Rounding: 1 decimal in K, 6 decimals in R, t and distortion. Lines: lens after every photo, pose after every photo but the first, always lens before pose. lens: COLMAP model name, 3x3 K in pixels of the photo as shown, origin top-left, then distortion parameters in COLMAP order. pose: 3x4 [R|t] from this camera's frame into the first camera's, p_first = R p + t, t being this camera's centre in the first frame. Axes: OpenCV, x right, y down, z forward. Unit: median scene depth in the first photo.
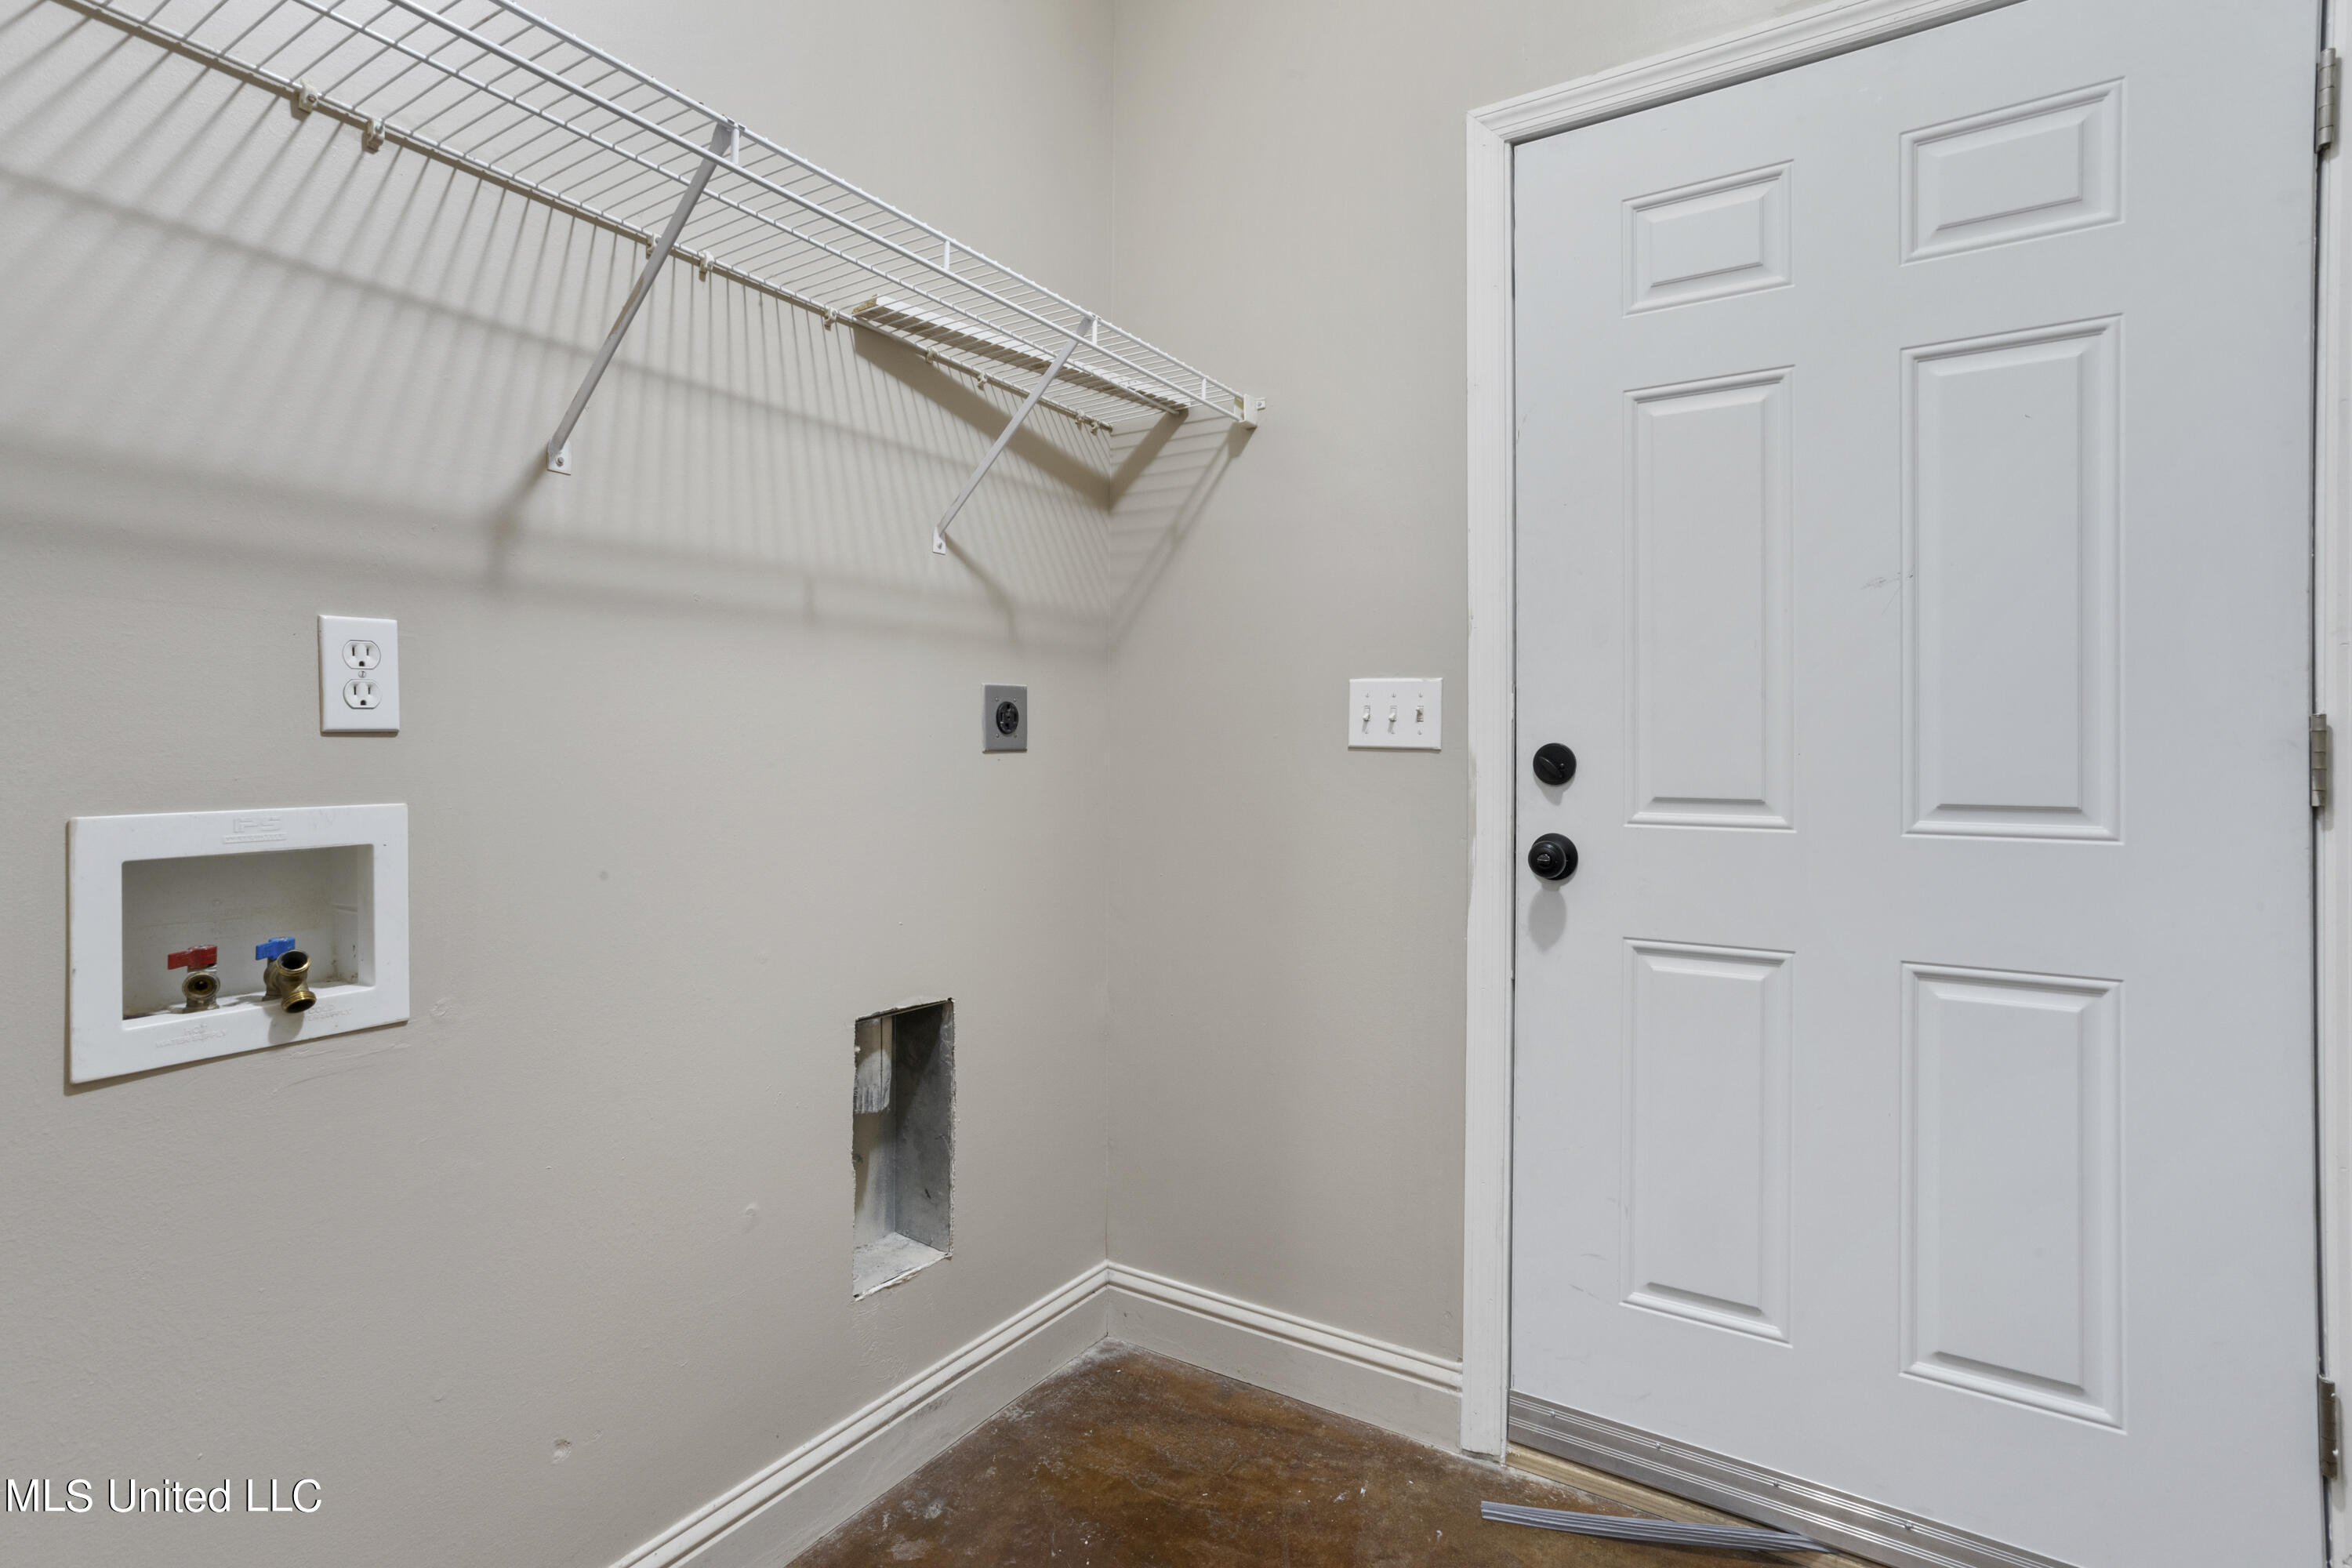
lens RADIAL K [[1142.9, 0, 1223.1], [0, 1142.9, 748.8], [0, 0, 1]] dist [-0.044004, 0.024105]
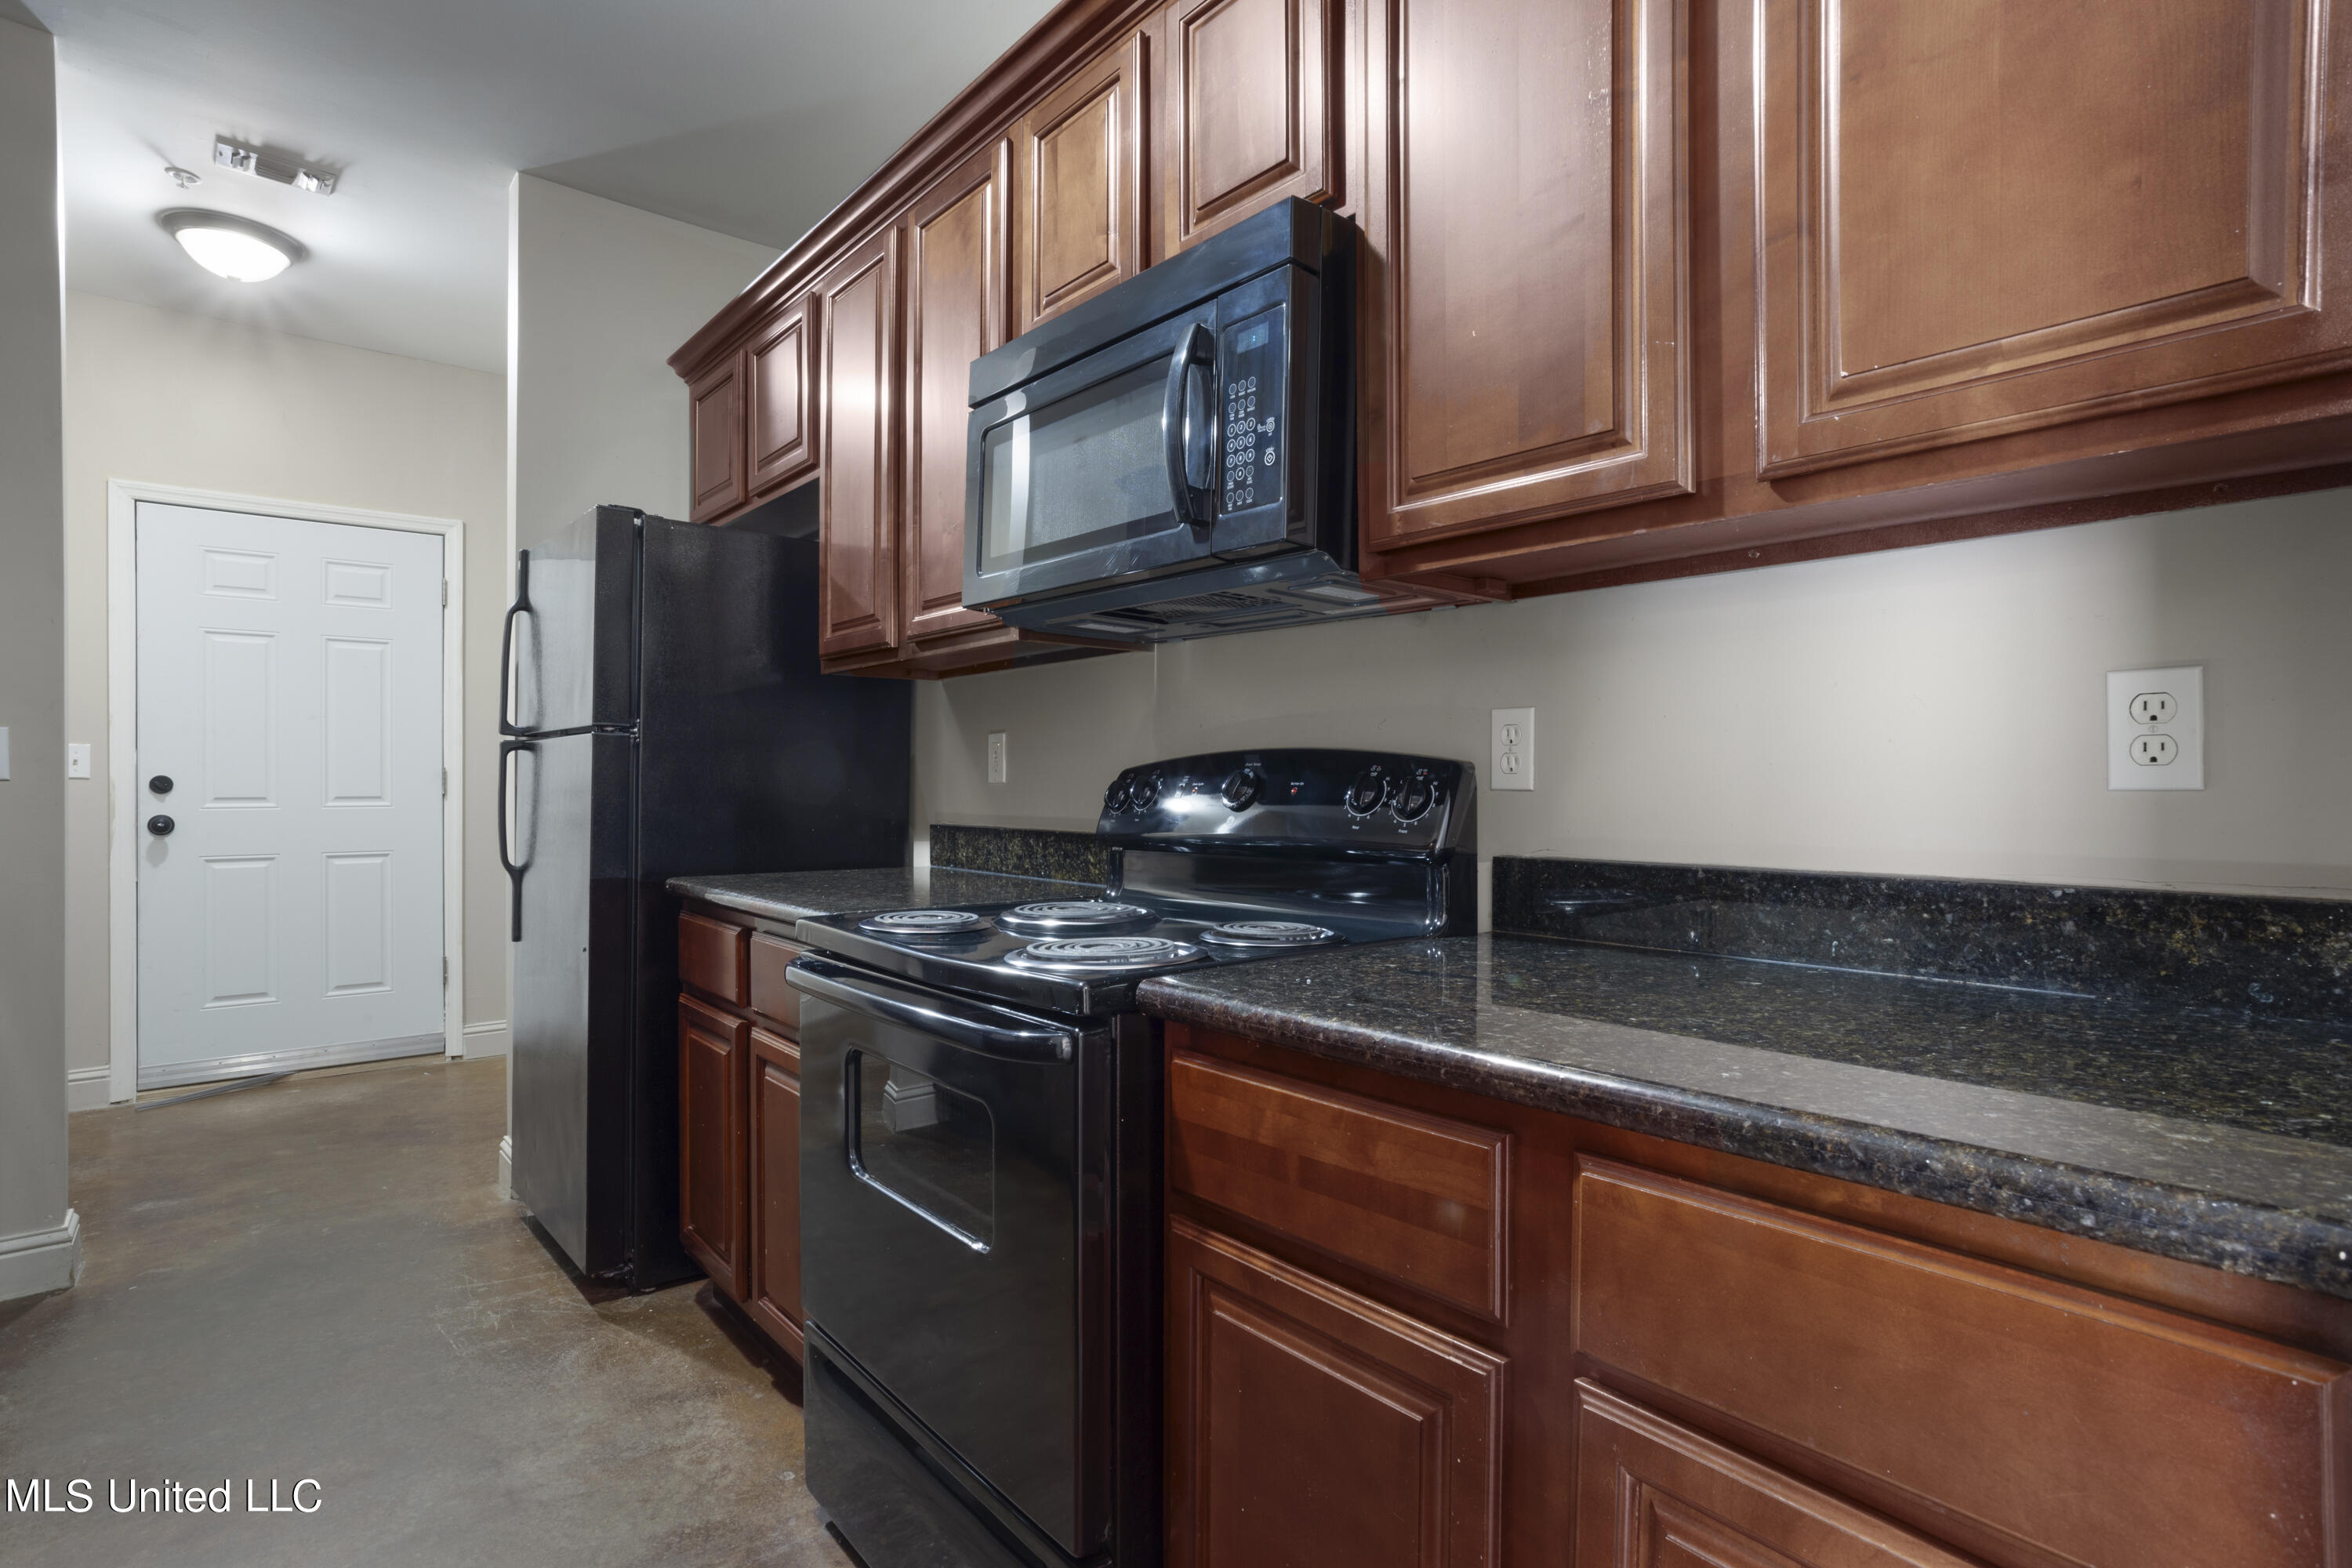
lens RADIAL K [[1142.9, 0, 1165.8], [0, 1142.9, 785.0], [0, 0, 1]] dist [-0.044004, 0.024105]
pose [[0.280829, -0.008707, 0.959718, -1.306128], [0.003317, 0.999962, 0.008102, 0.002324], [-0.959752, 0.000909, 0.280847, -1.580946]]
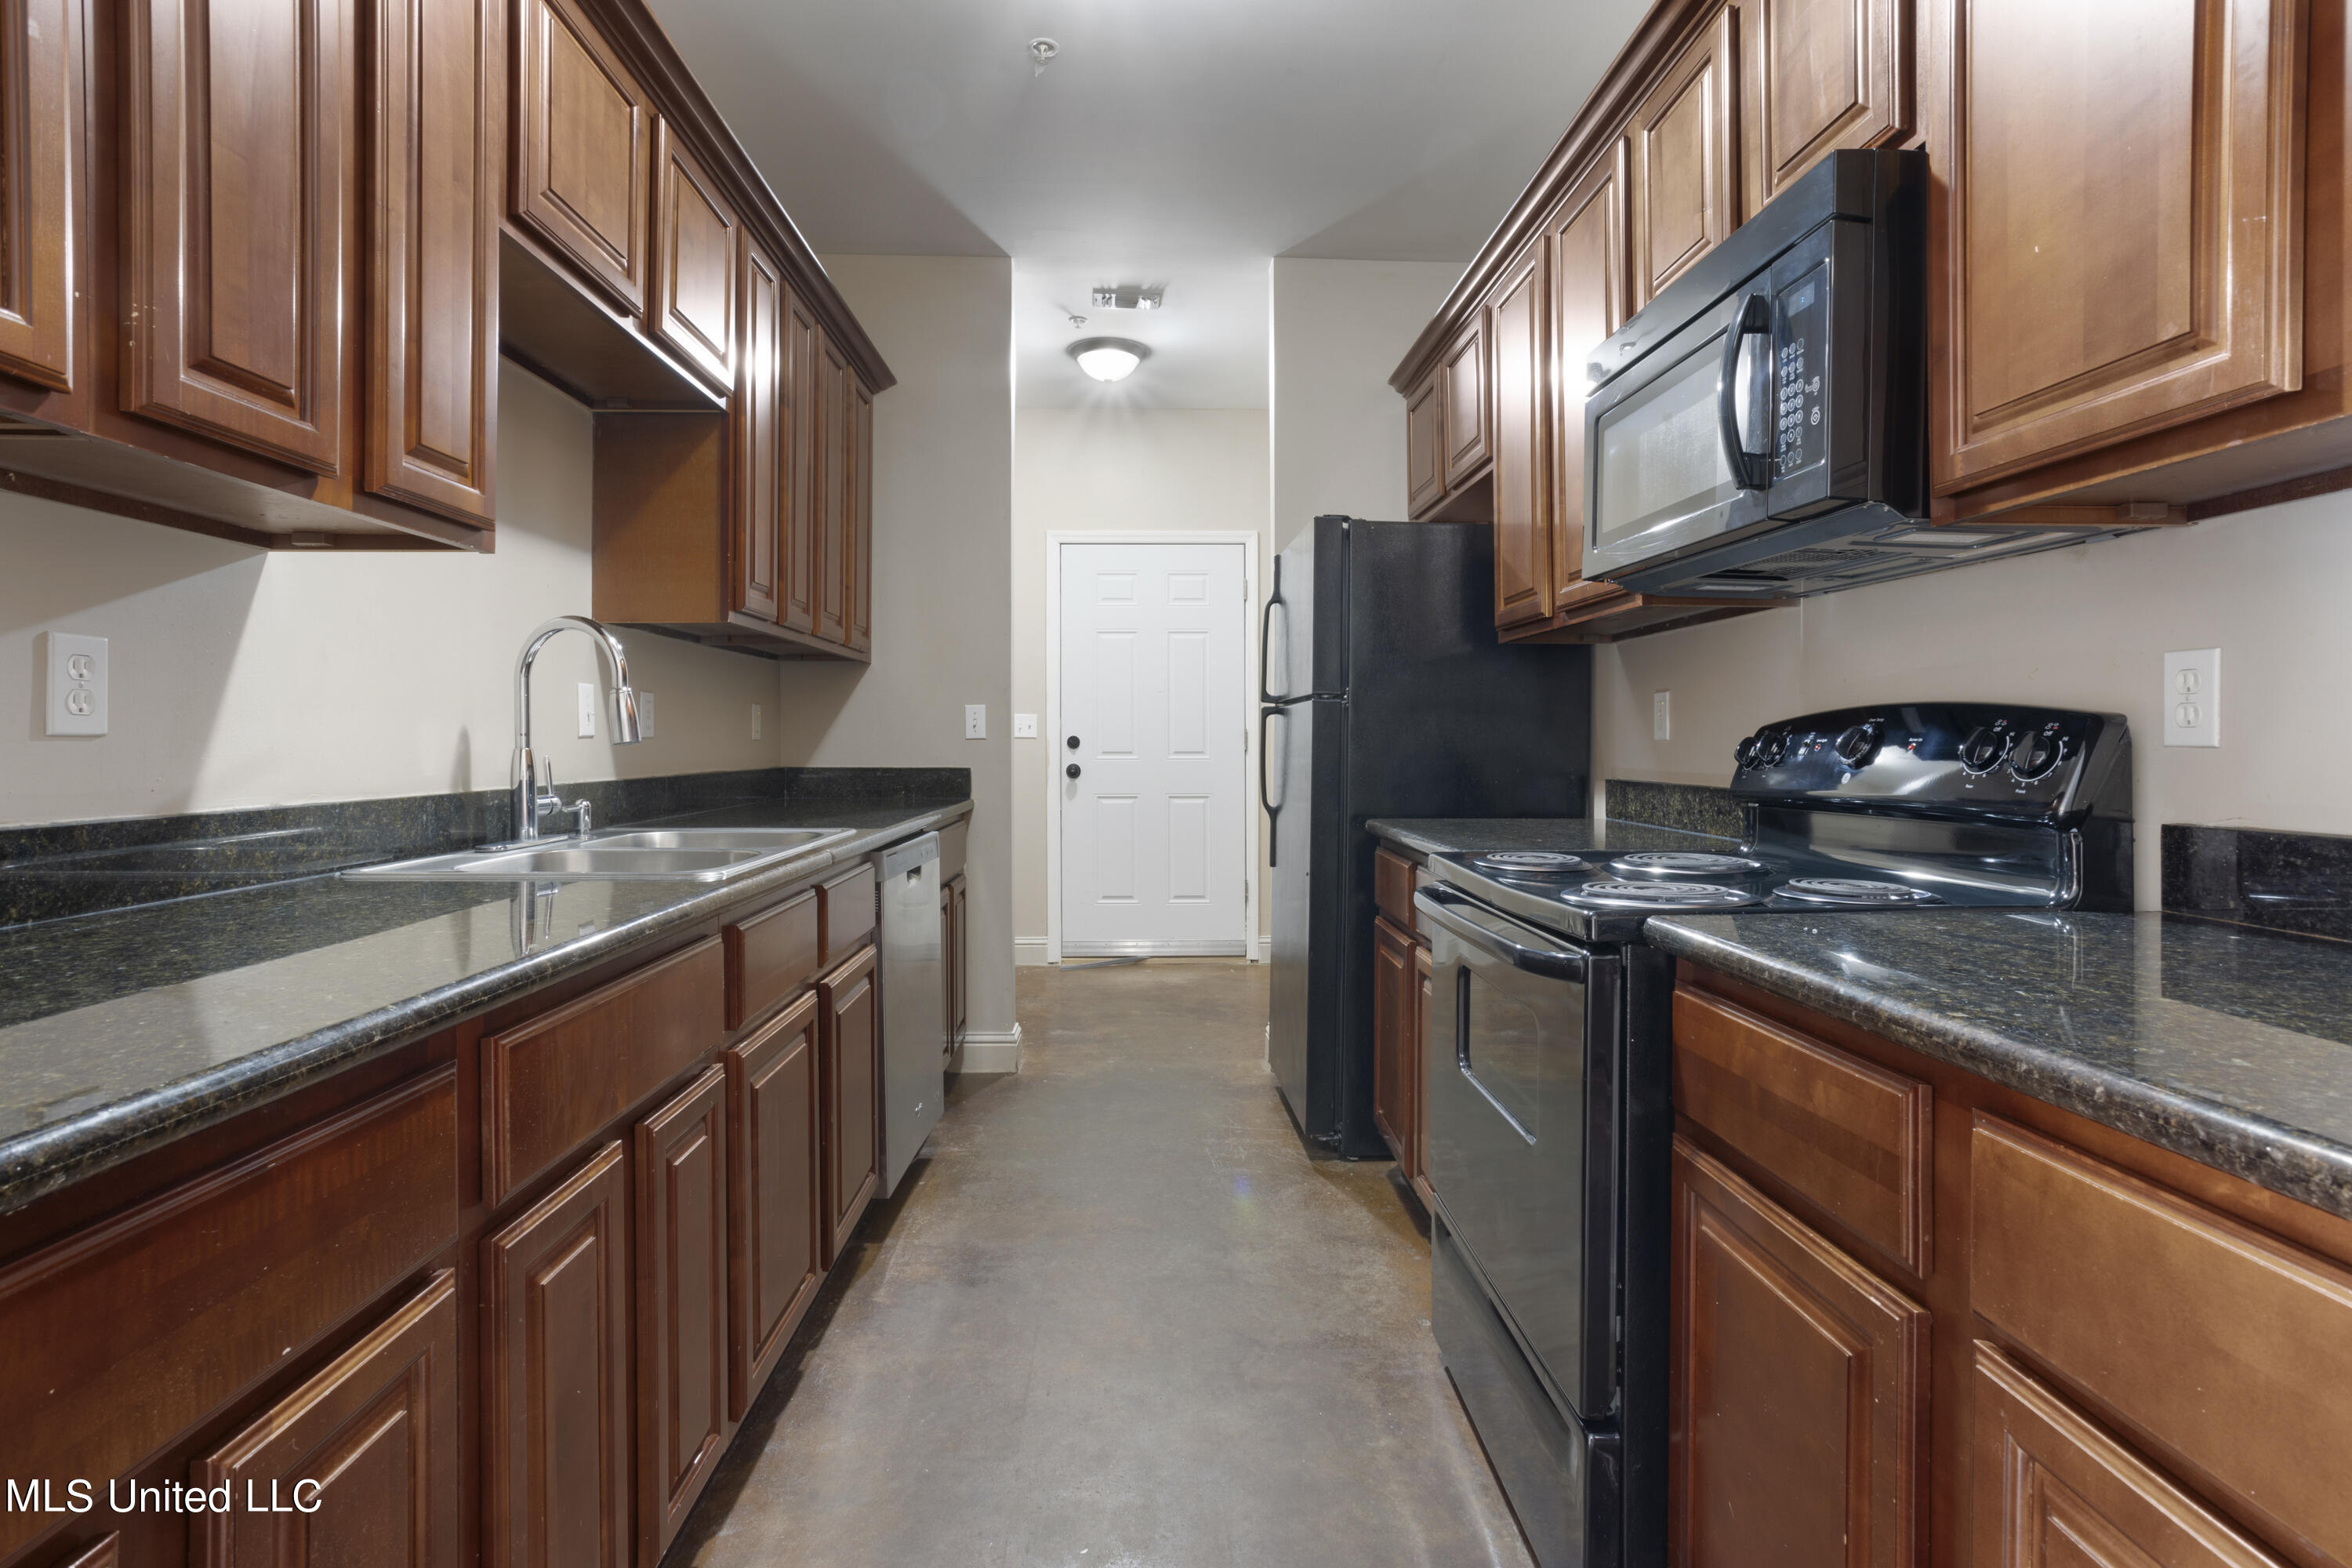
lens RADIAL K [[1142.9, 0, 1198.2], [0, 1142.9, 734.8], [0, 0, 1]] dist [-0.044004, 0.024105]
pose [[0.806962, -0.004548, 0.590586, -1.348625], [0.007875, 0.999964, -0.003060, 0.004061], [-0.590551, 0.007121, 0.806969, -1.847865]]
